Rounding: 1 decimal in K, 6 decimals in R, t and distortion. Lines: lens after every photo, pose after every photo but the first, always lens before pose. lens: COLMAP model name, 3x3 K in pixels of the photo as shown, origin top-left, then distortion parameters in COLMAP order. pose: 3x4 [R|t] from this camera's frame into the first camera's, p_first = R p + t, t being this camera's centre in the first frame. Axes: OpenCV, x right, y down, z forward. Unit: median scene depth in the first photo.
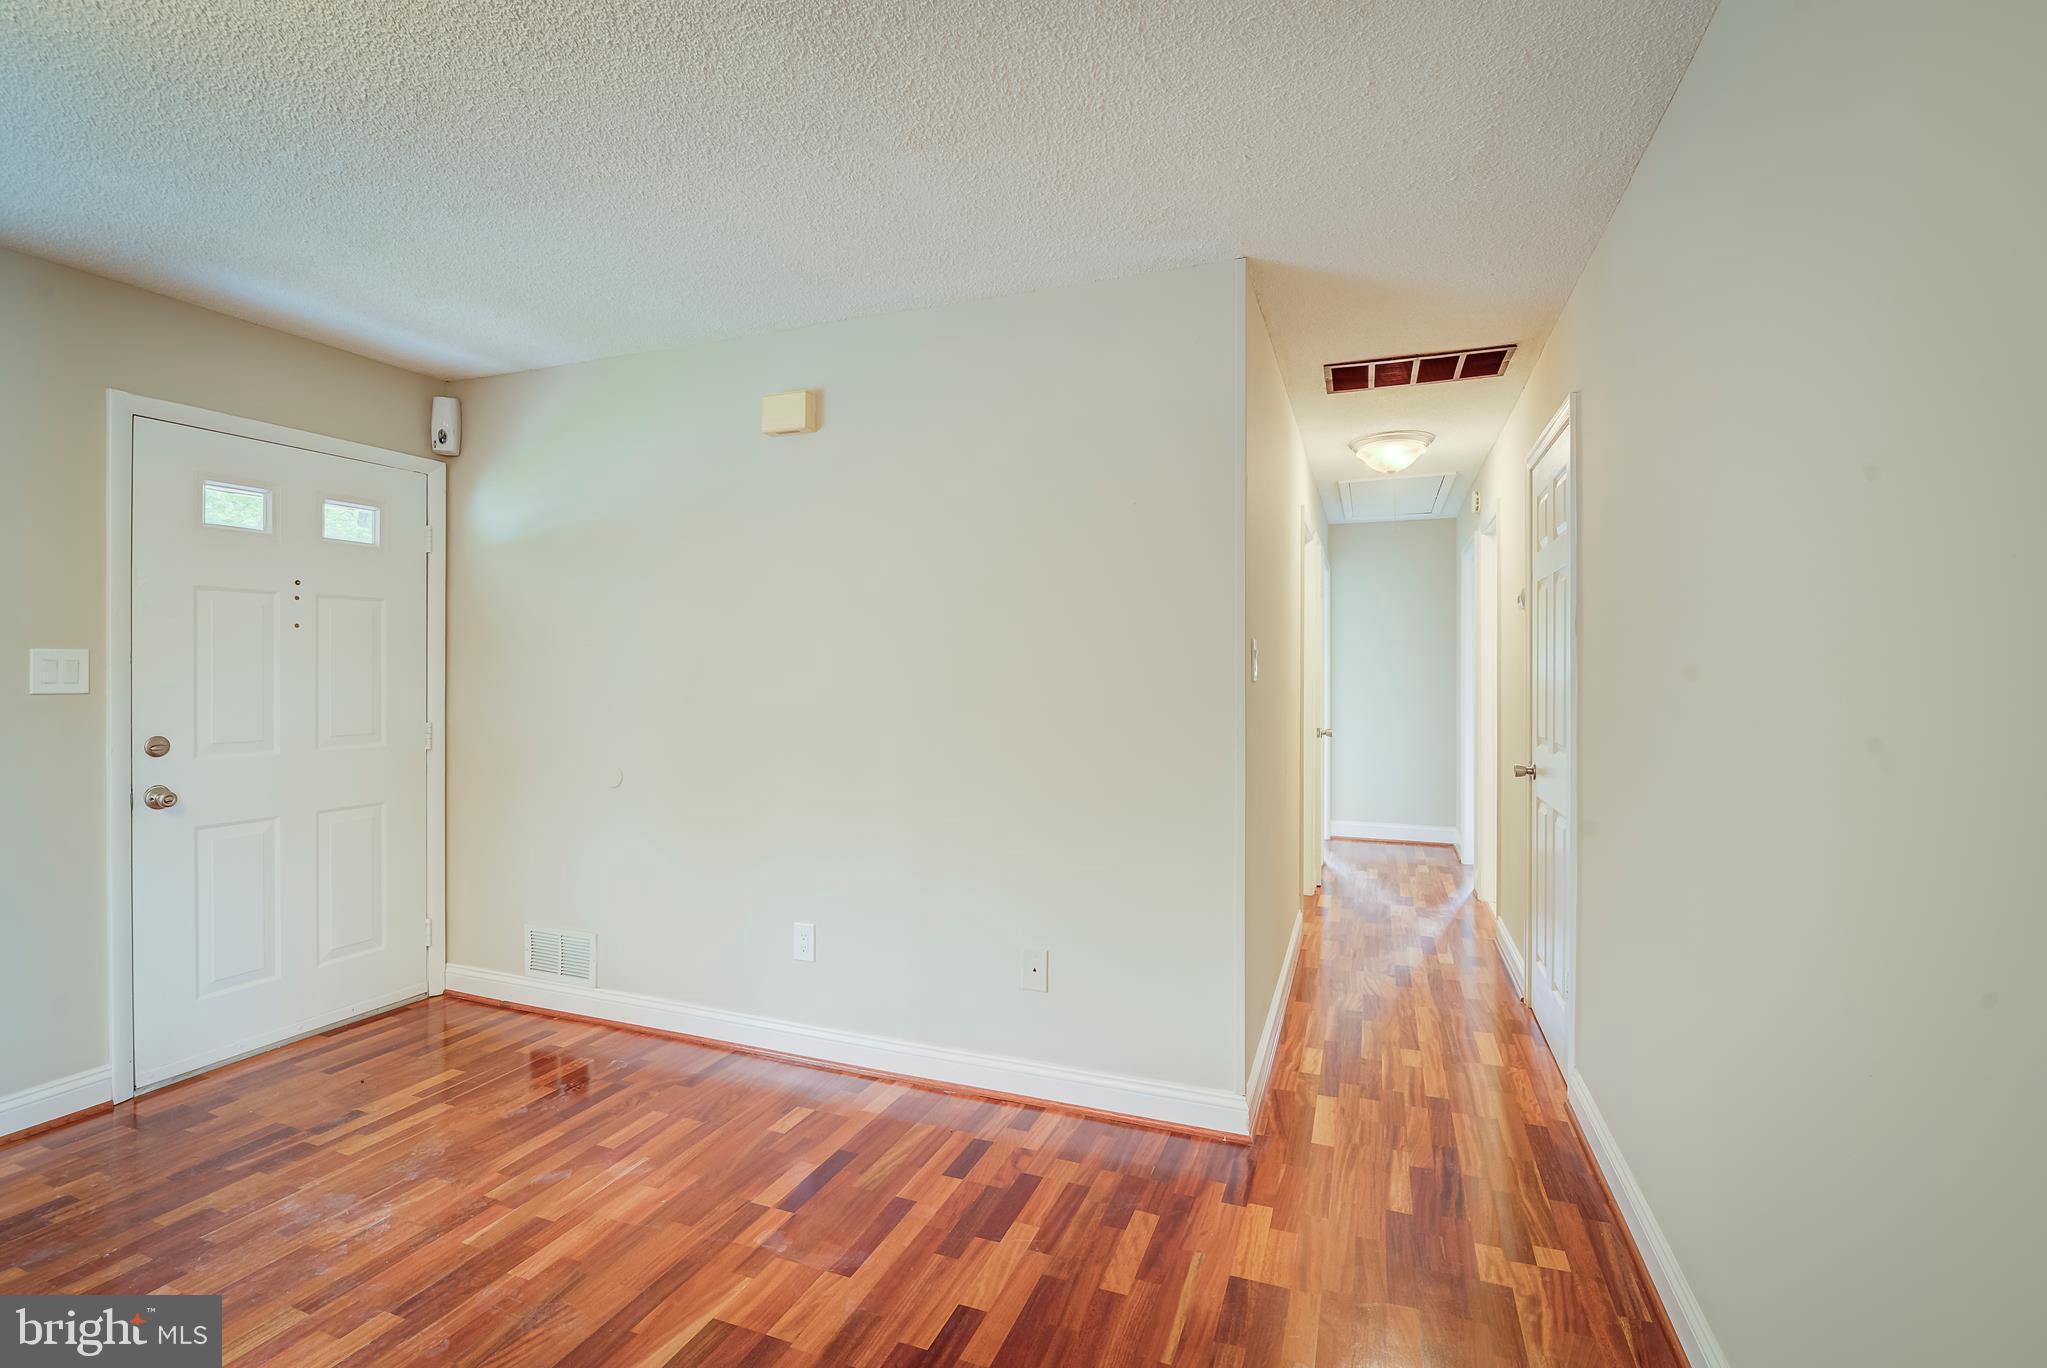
lens RADIAL K [[916.6, 0, 1024.4], [0, 916.6, 670.2], [0, 0, 1]] dist [-0.001229, -0.007475]
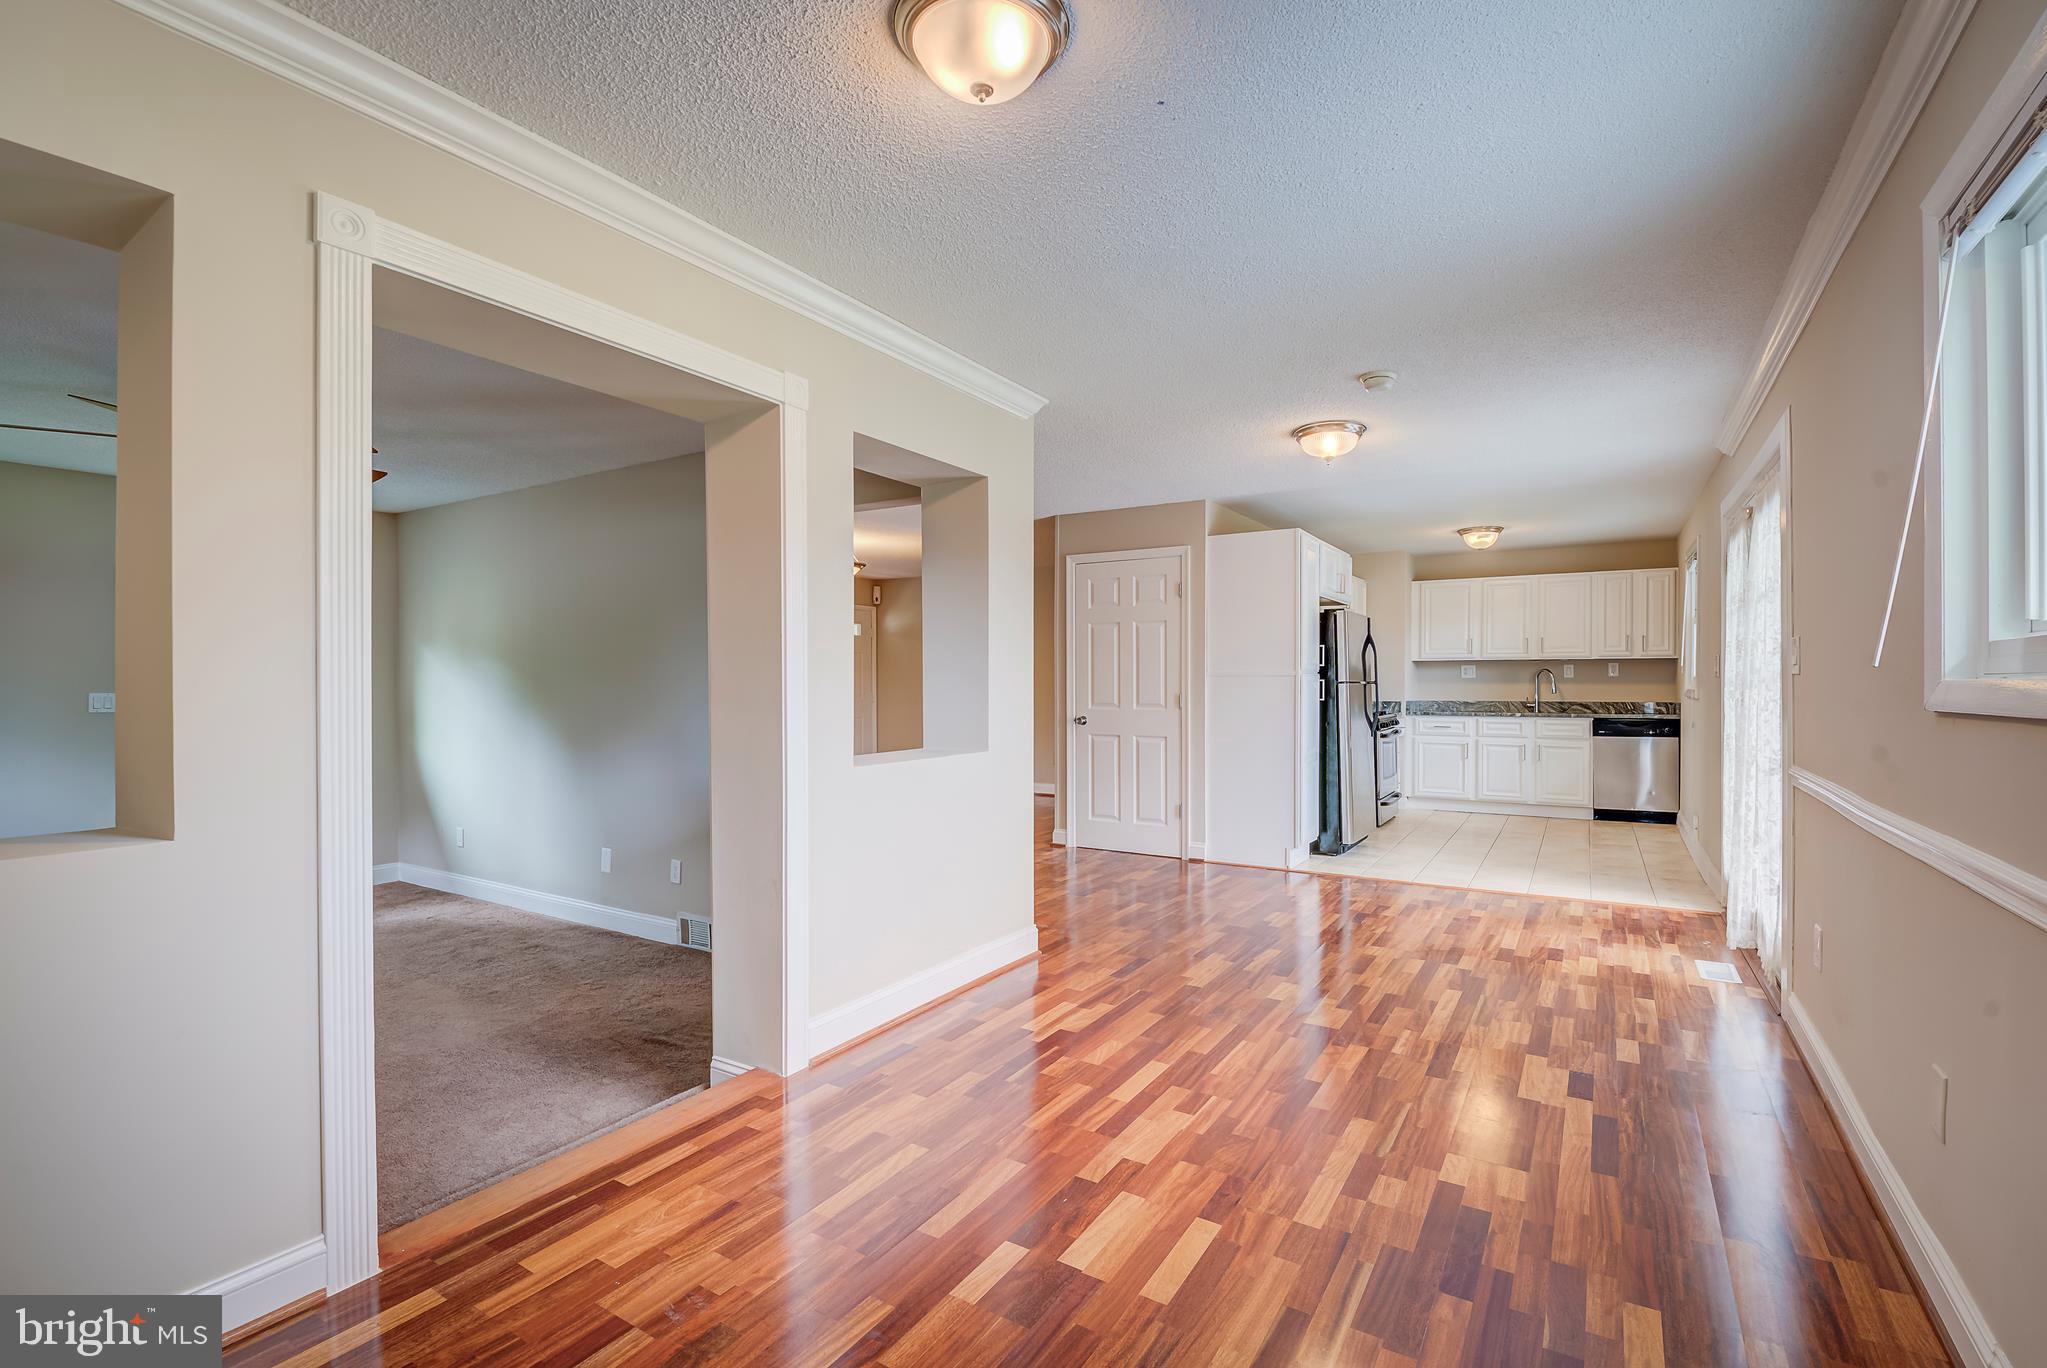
lens RADIAL K [[916.6, 0, 1036.0], [0, 916.6, 686.6], [0, 0, 1]] dist [-0.001229, -0.007475]
pose [[0.983034, -0.004290, -0.183374, 0.518915], [0.006163, 0.999935, 0.009640, 0.013985], [0.183320, -0.010607, 0.982996, -2.210571]]
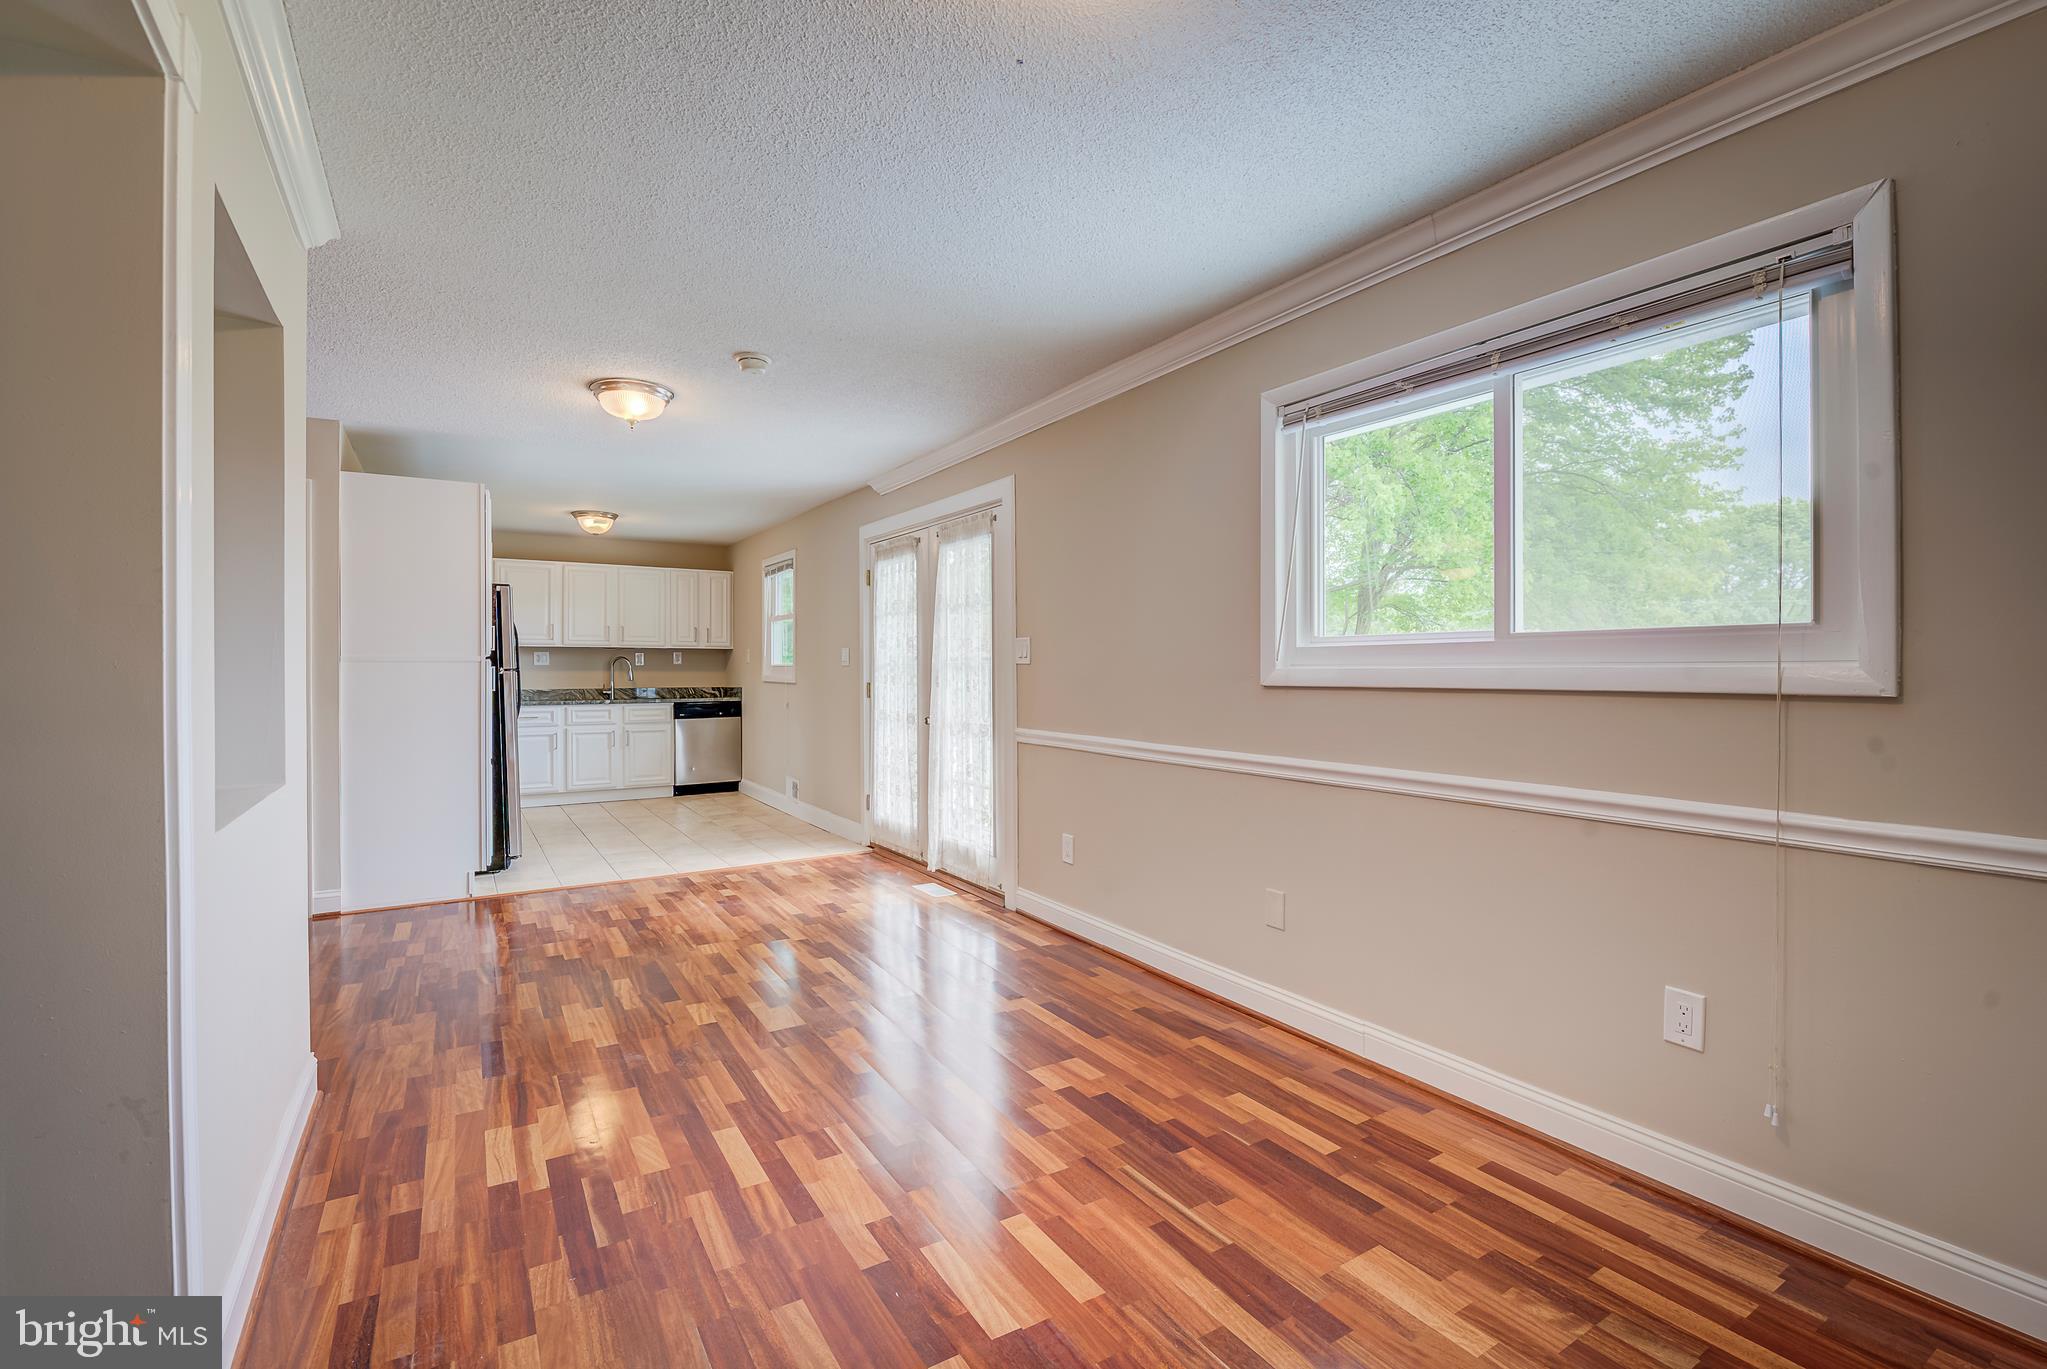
lens RADIAL K [[916.6, 0, 1025.6], [0, 916.6, 670.1], [0, 0, 1]] dist [-0.001229, -0.007475]
pose [[0.601074, -0.007261, 0.799160, 0.012578], [0.000674, 0.999963, 0.008578, 0.014147], [-0.799193, -0.004618, 0.601057, -1.938712]]
